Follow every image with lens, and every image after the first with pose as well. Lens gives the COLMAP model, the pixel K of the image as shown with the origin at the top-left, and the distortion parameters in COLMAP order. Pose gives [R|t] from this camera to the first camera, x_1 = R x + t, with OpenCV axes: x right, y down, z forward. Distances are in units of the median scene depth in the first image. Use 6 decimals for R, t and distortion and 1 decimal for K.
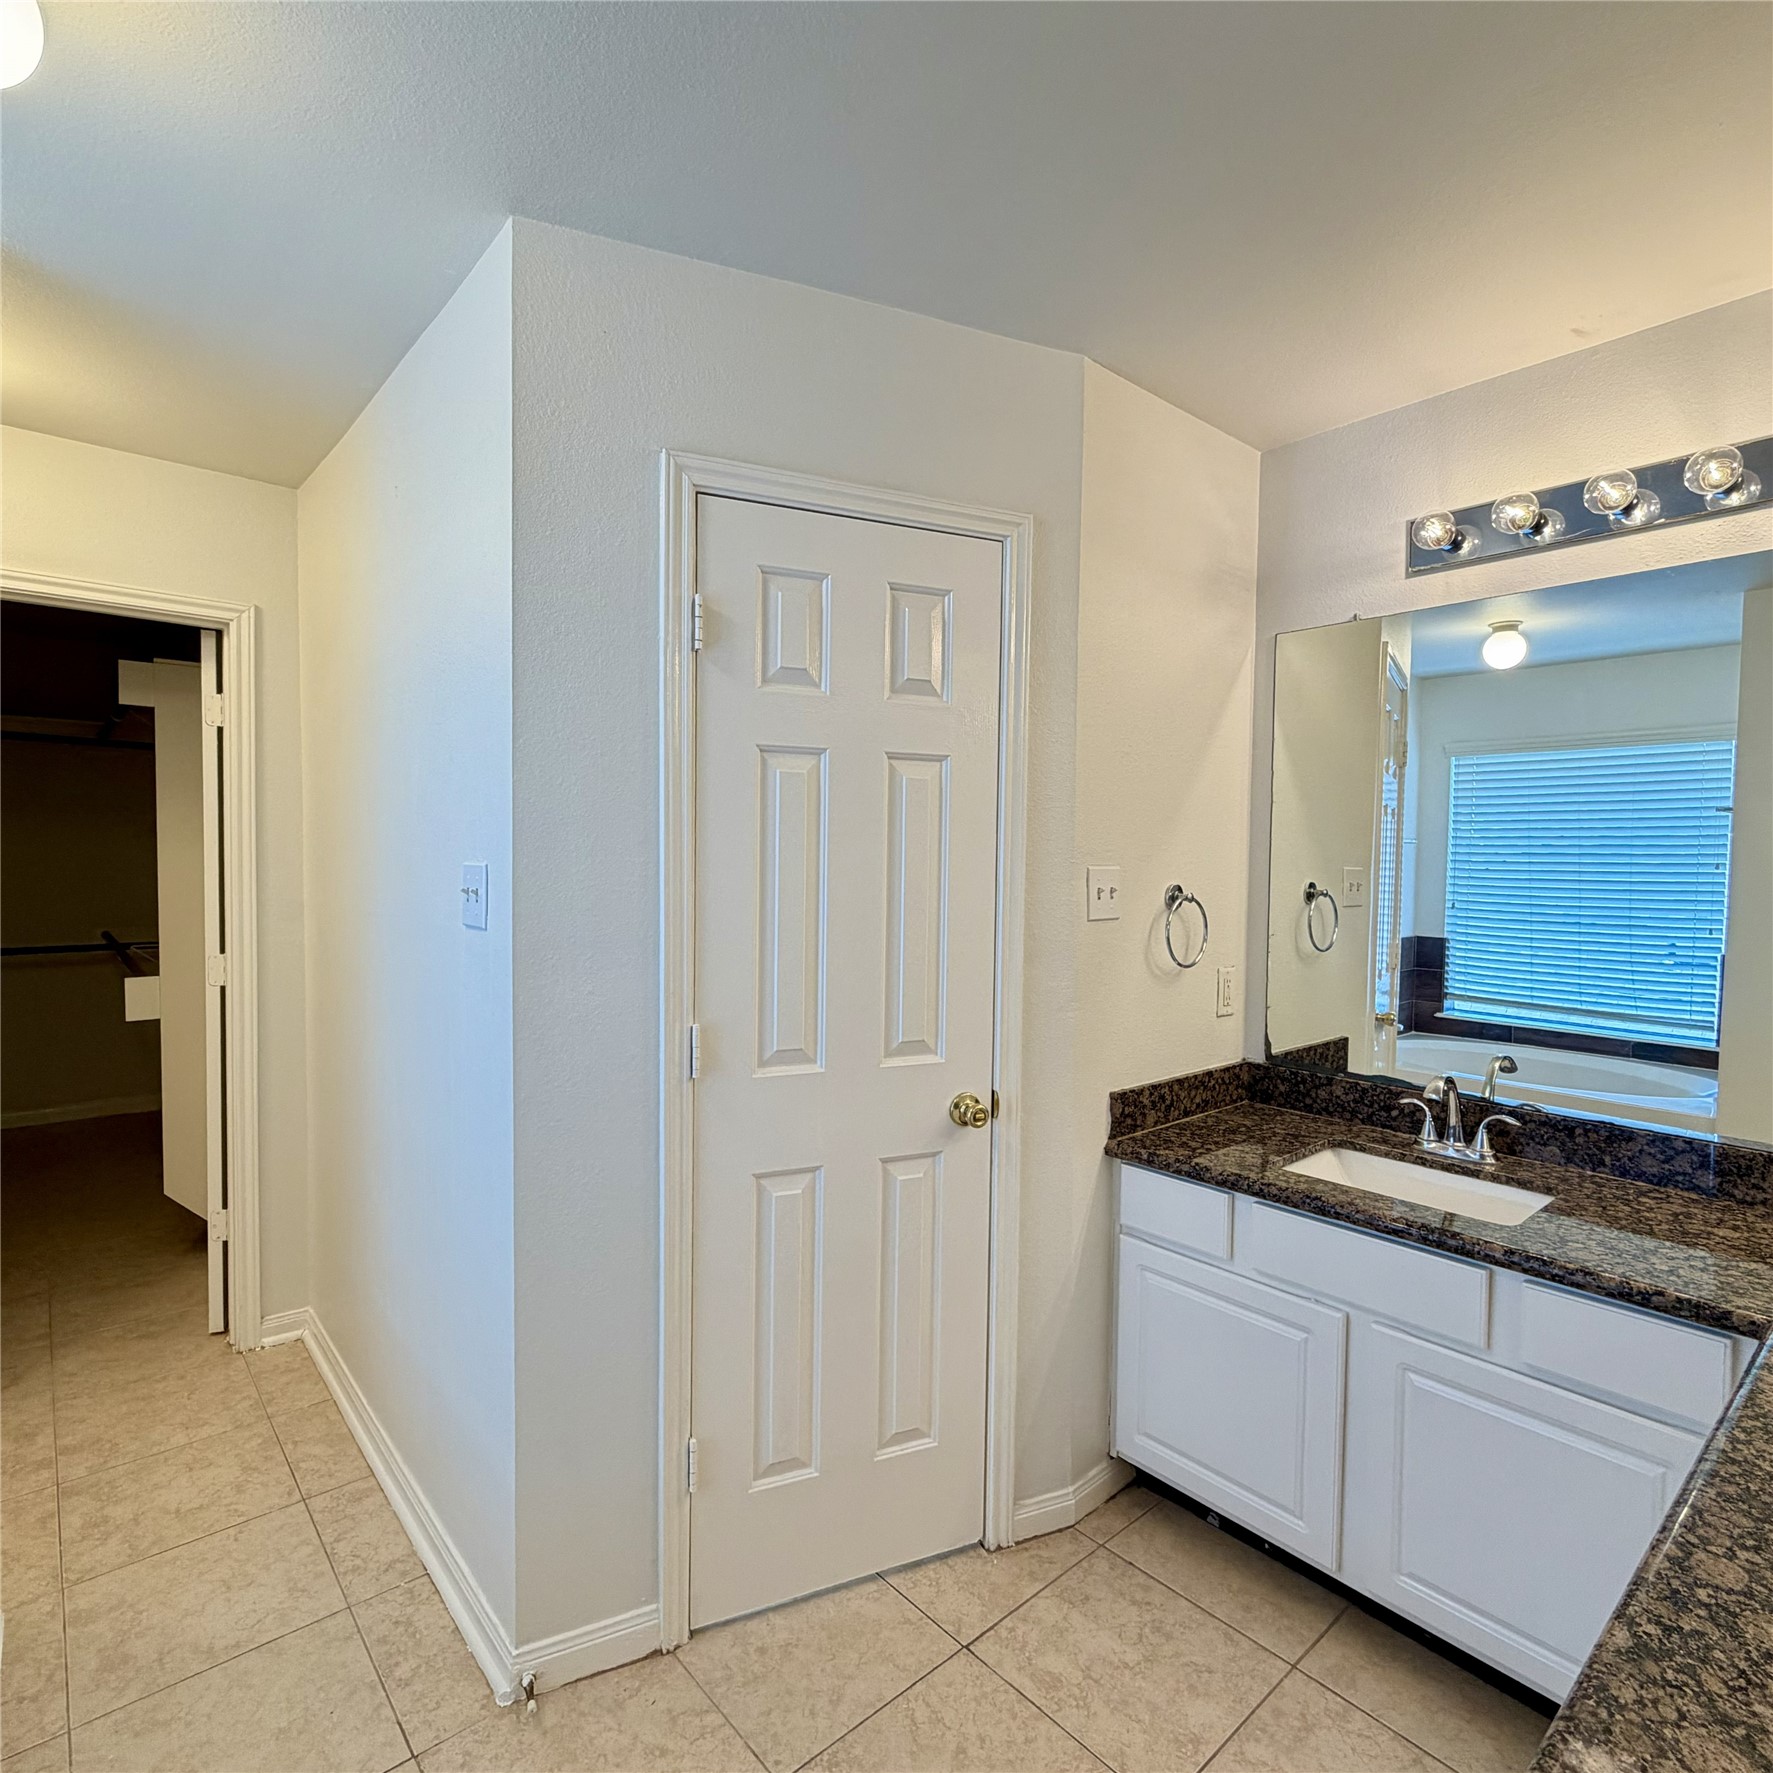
lens RADIAL K [[967.3, 0, 875.4], [0, 967.3, 889.1], [0, 0, 1]] dist [0.001445, -0.000554]
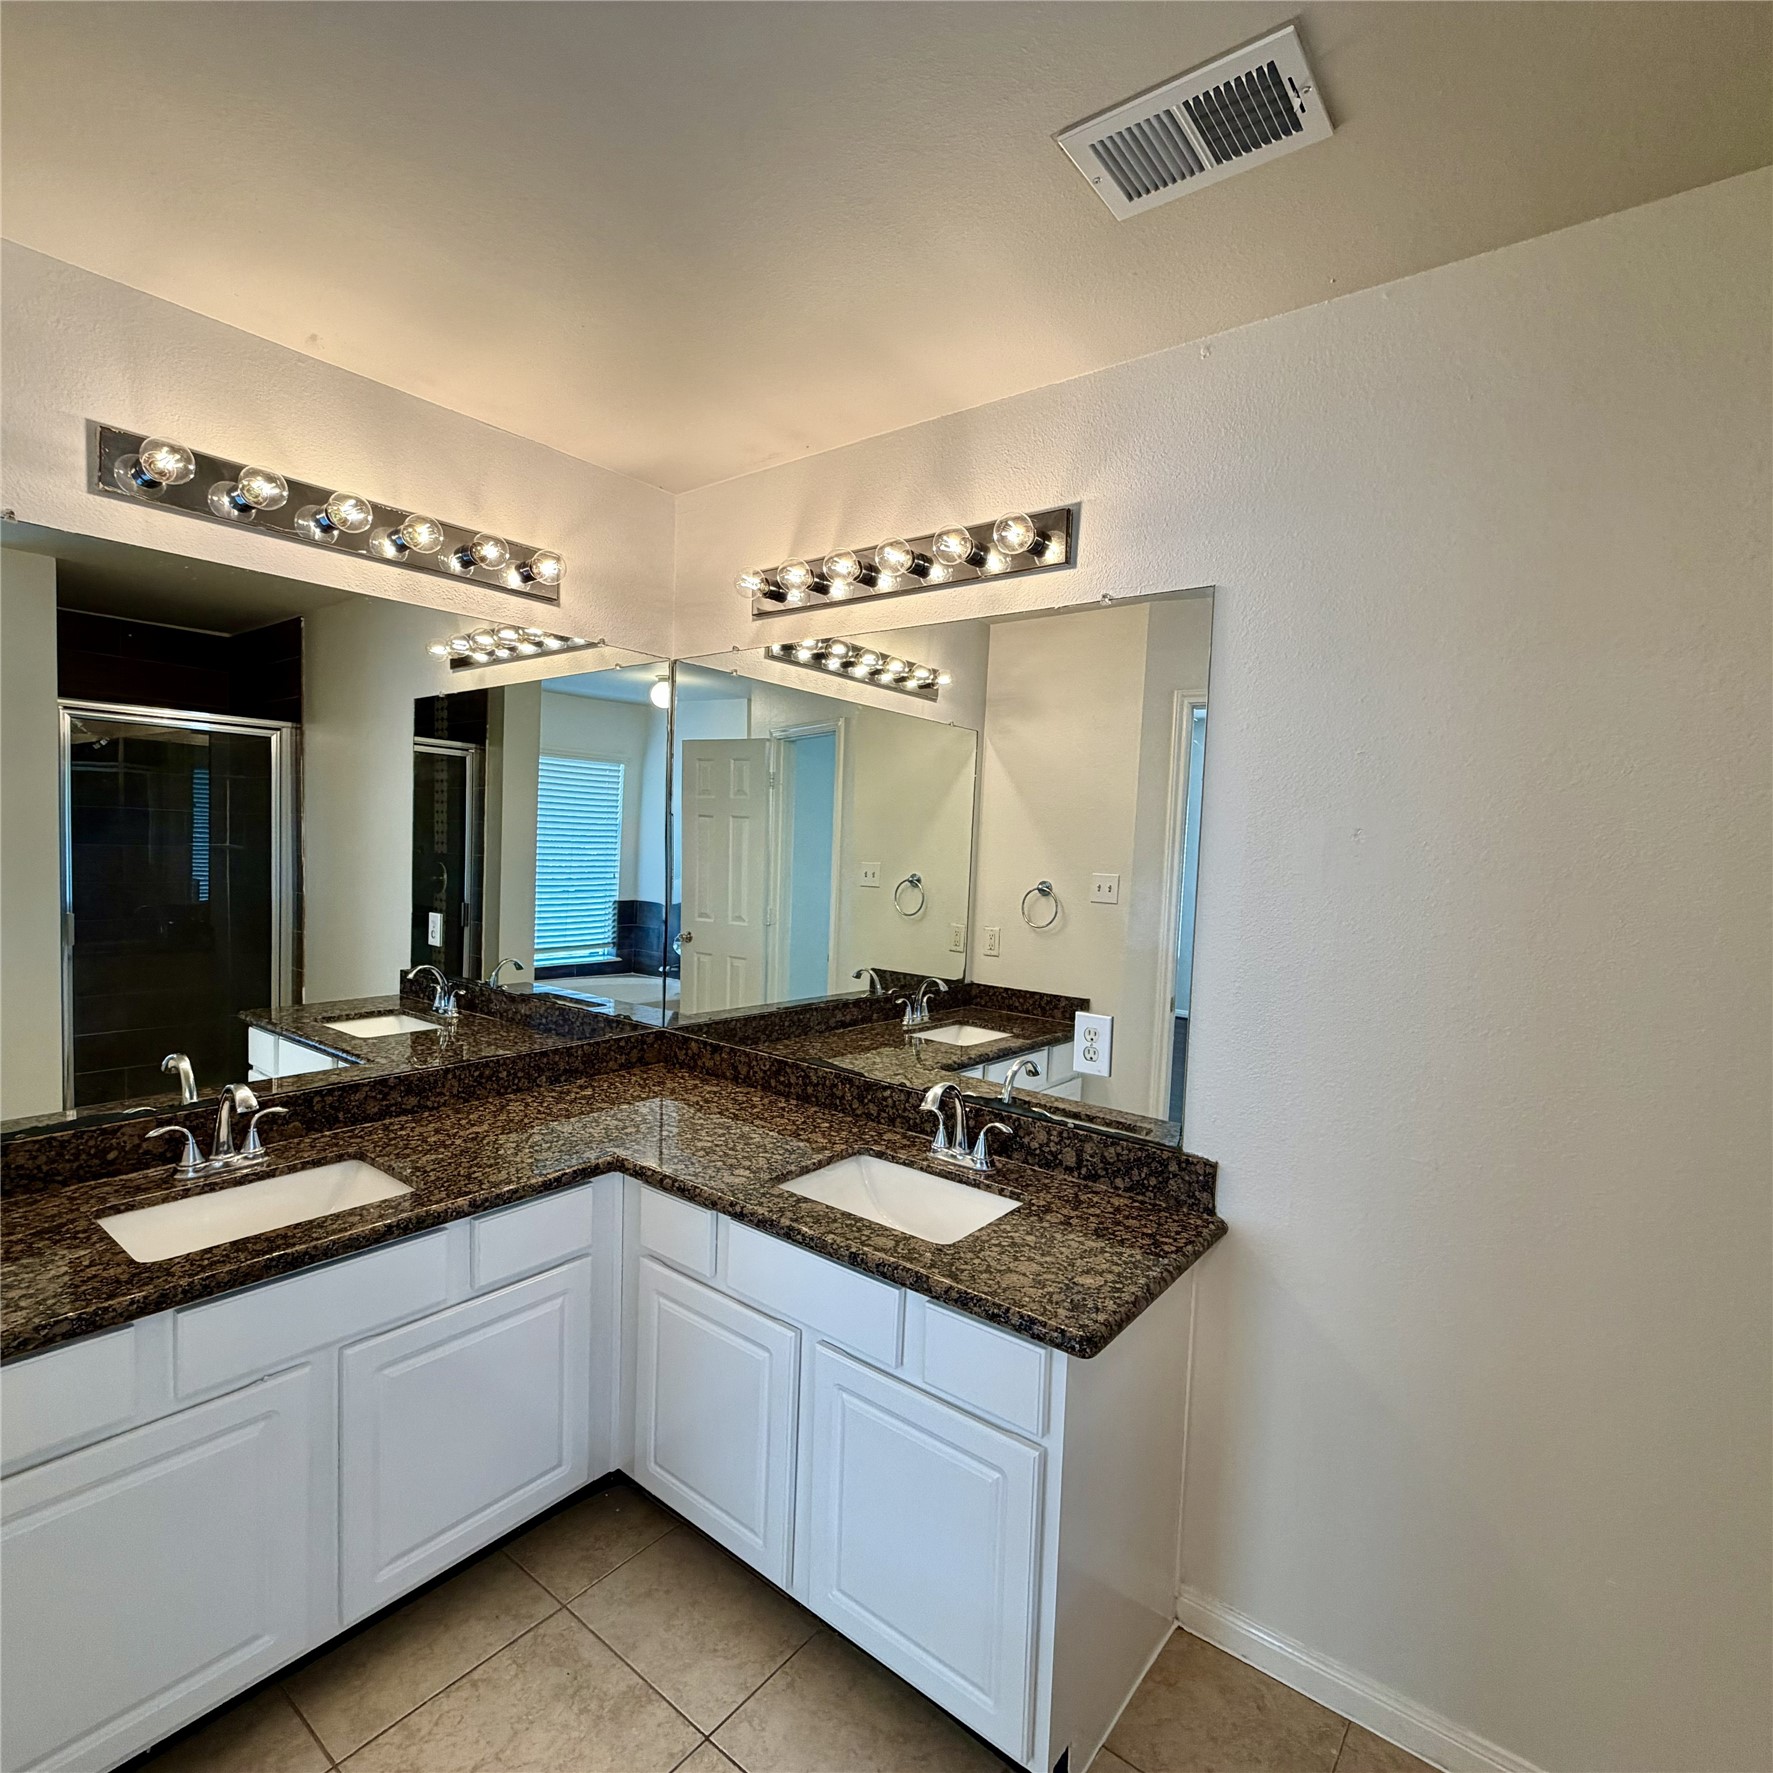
lens RADIAL K [[967.3, 0, 875.4], [0, 967.3, 889.1], [0, 0, 1]] dist [0.001445, -0.000554]
pose [[-0.179139, -0.074798, 0.980976, -0.437195], [0.001261, 0.997087, 0.076257, -0.065448], [-0.983823, 0.014898, -0.178523, 0.607905]]
